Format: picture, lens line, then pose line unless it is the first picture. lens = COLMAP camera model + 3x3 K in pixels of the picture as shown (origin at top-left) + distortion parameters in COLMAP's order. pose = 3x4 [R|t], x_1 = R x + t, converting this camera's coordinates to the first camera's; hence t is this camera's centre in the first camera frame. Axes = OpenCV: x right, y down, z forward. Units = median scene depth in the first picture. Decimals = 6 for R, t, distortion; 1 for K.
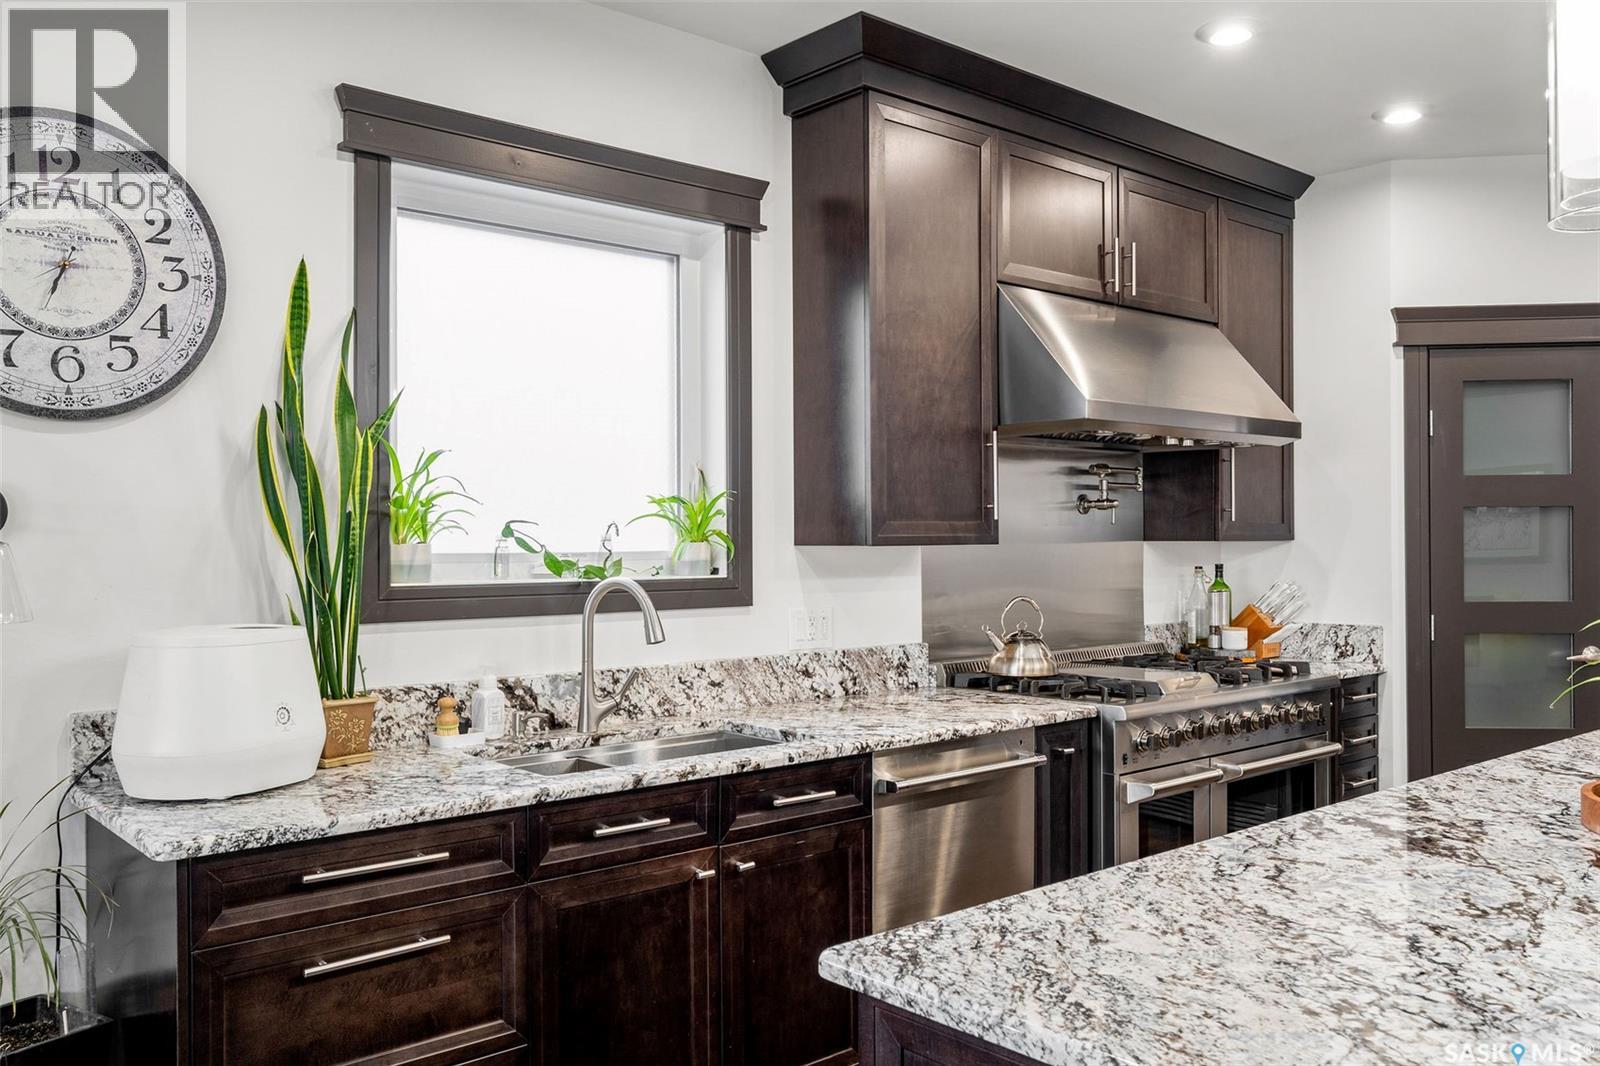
lens RADIAL K [[1297.8, 0, 798.3], [0, 1297.8, 534.9], [0, 0, 1]] dist [-0.012299, 0.026634]
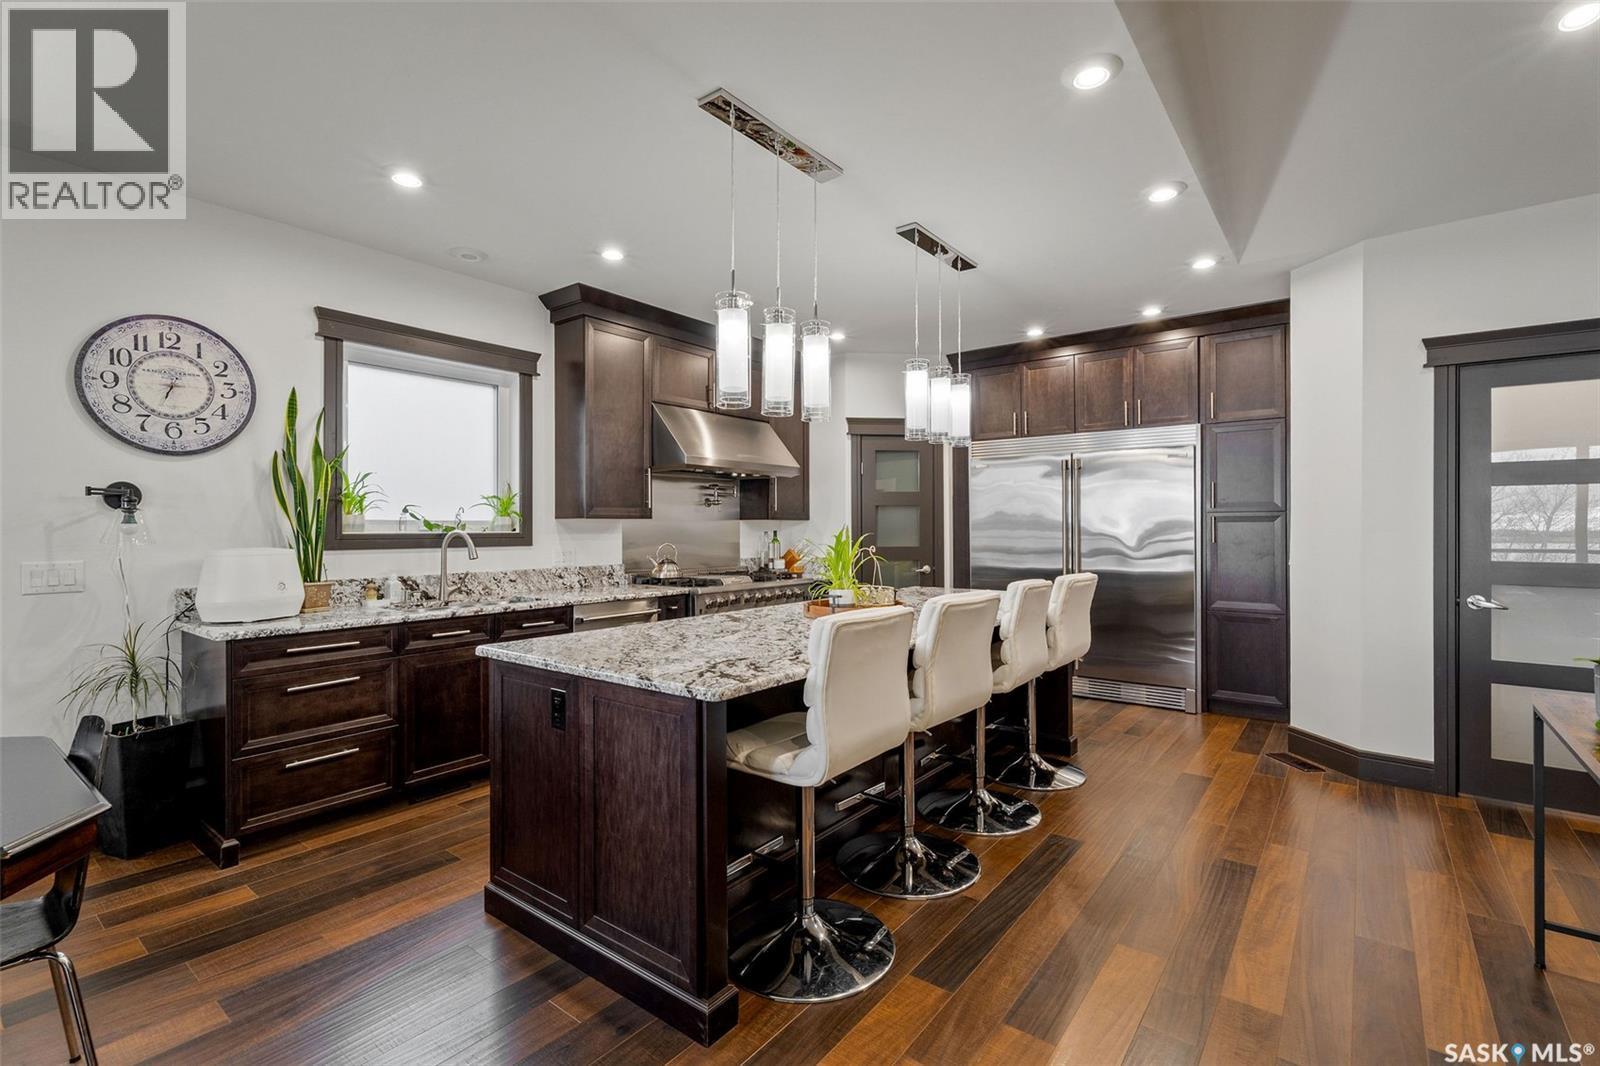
lens RADIAL K [[731.3, 0, 803.1], [0, 731.3, 523.5], [0, 0, 1]] dist [0.010147, -0.000725]
pose [[0.980372, 0.002680, 0.197139, 0.205377], [-0.001702, 0.999985, -0.005130, 0.027144], [-0.197150, 0.004694, 0.980362, -0.375283]]
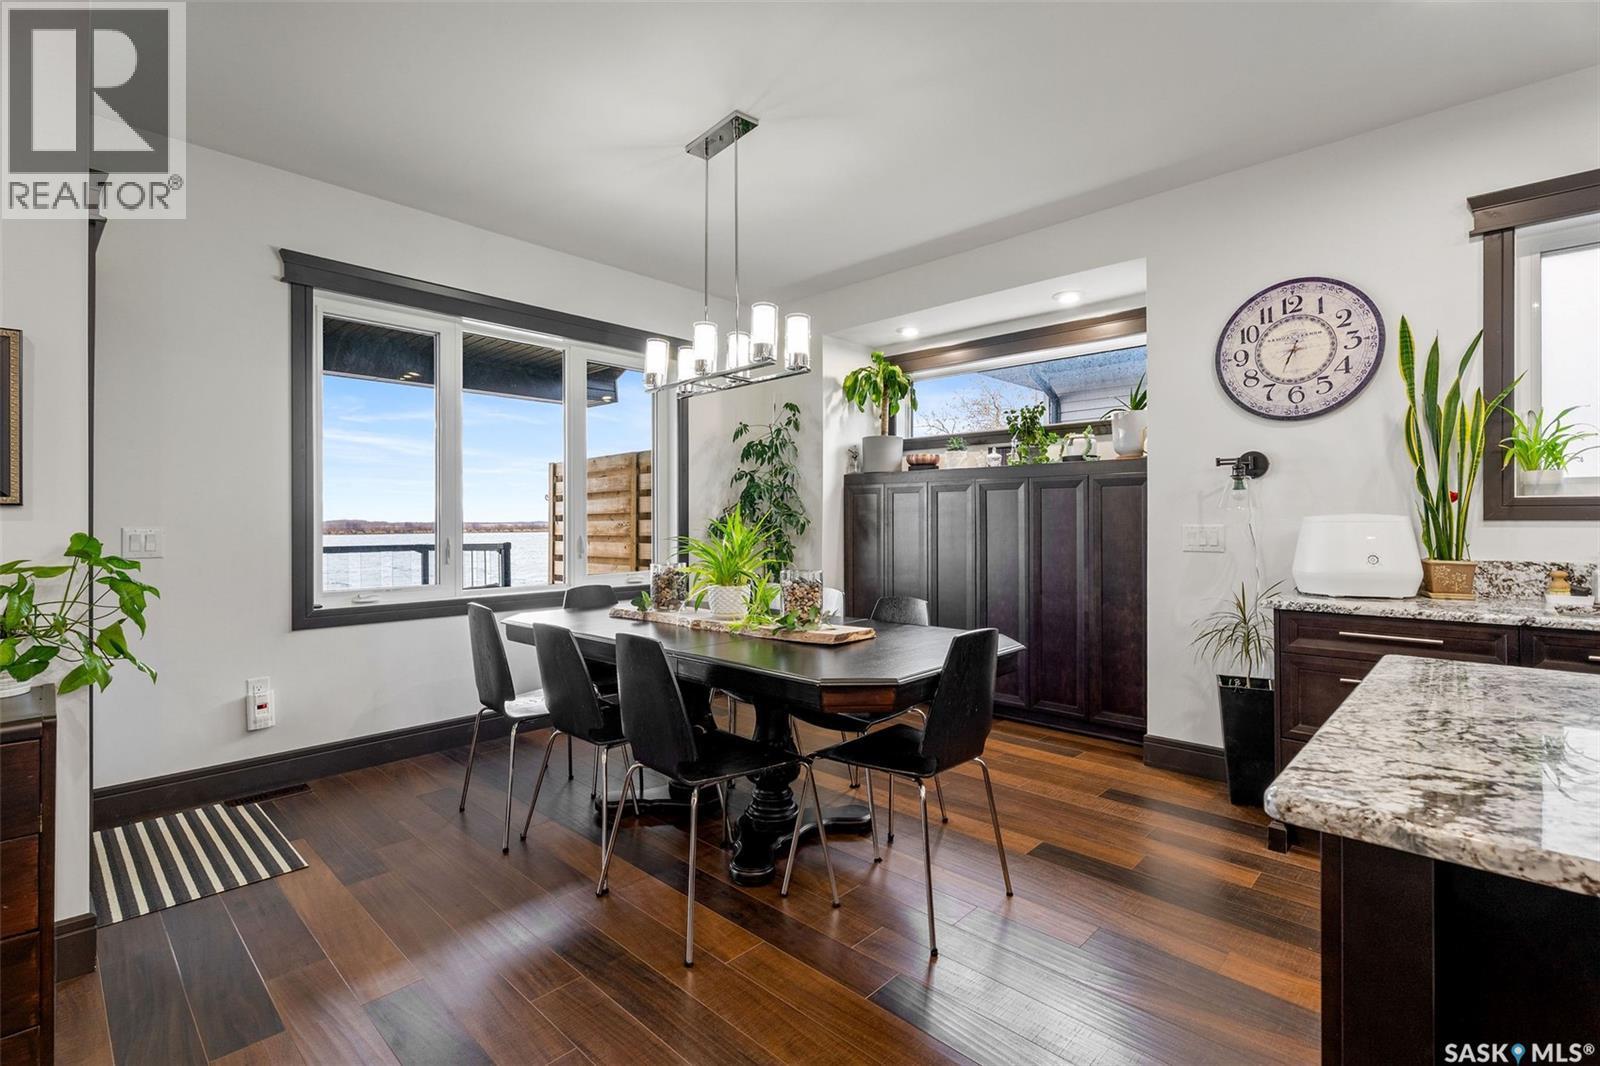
lens RADIAL K [[731.3, 0, 796.5], [0, 731.3, 520.8], [0, 0, 1]] dist [0.010147, -0.000725]
pose [[0.097017, 0.001079, -0.995282, 0.491204], [-0.001883, 0.999998, 0.000901, 0.067774], [0.995281, 0.001786, 0.097018, 0.038058]]
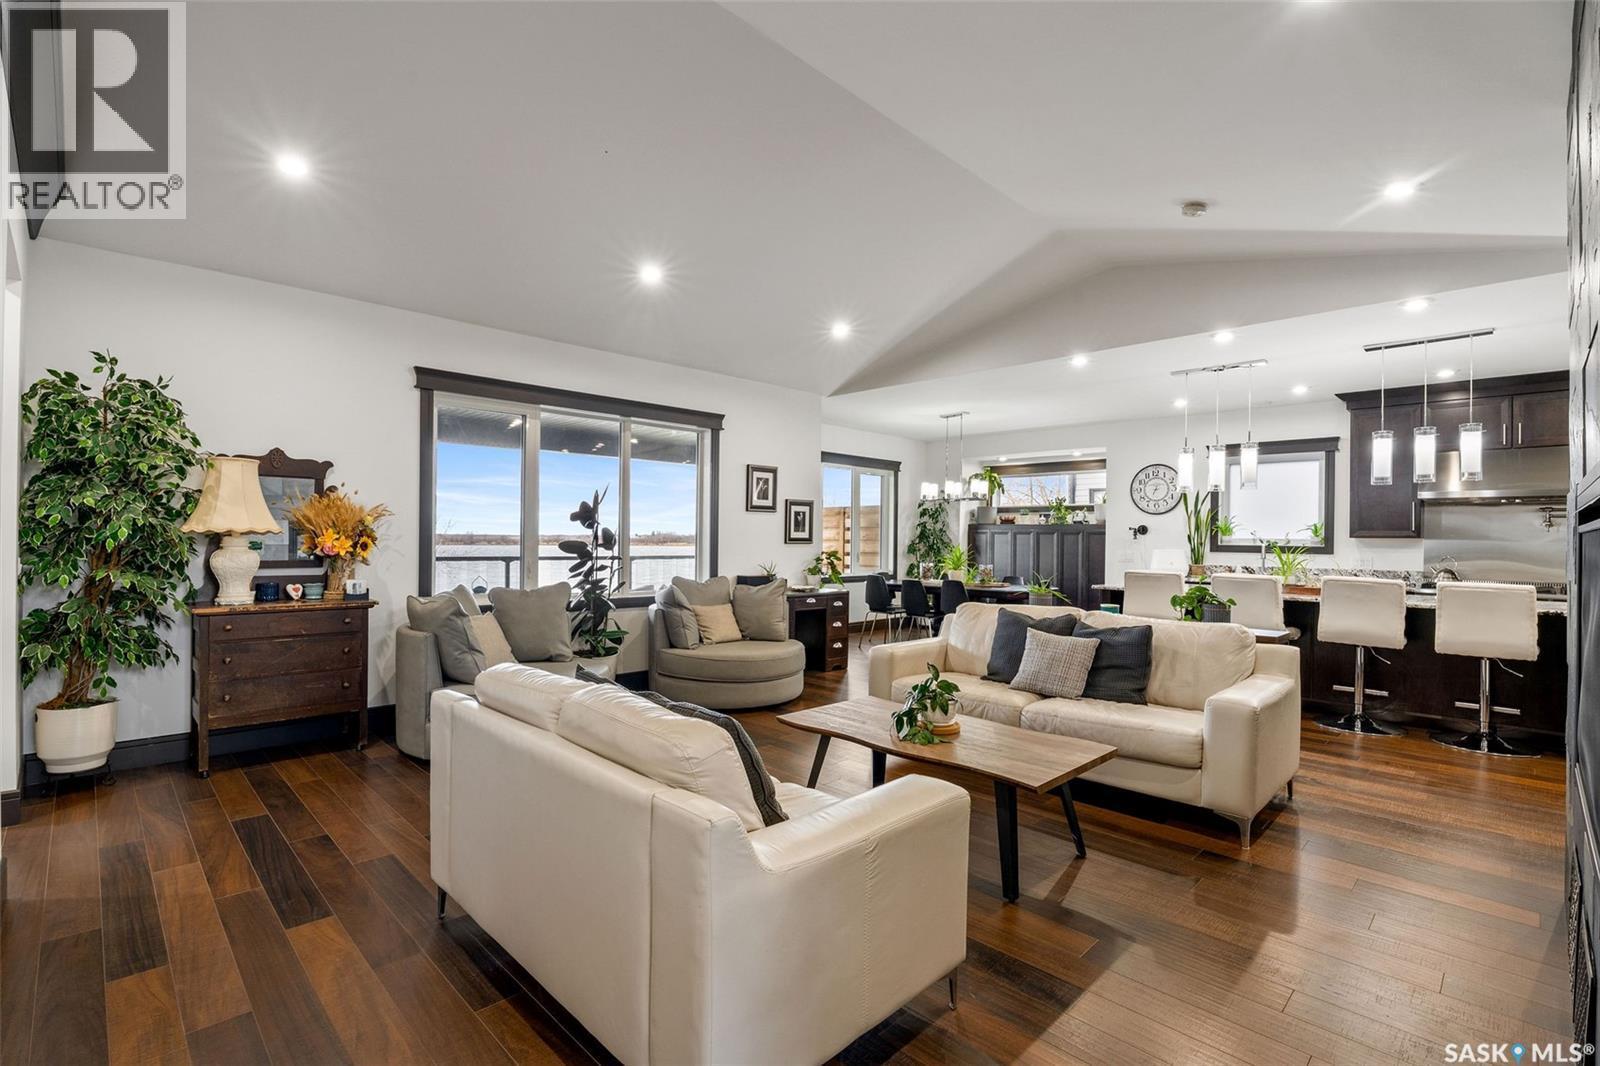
lens RADIAL K [[731.3, 0, 789.0], [0, 731.3, 542.3], [0, 0, 1]] dist [0.010147, -0.000725]
pose [[0.055956, 0.009664, -0.998386, 2.325993], [-0.014962, 0.999849, 0.008840, 0.029585], [0.998321, 0.014444, 0.056092, -0.761551]]
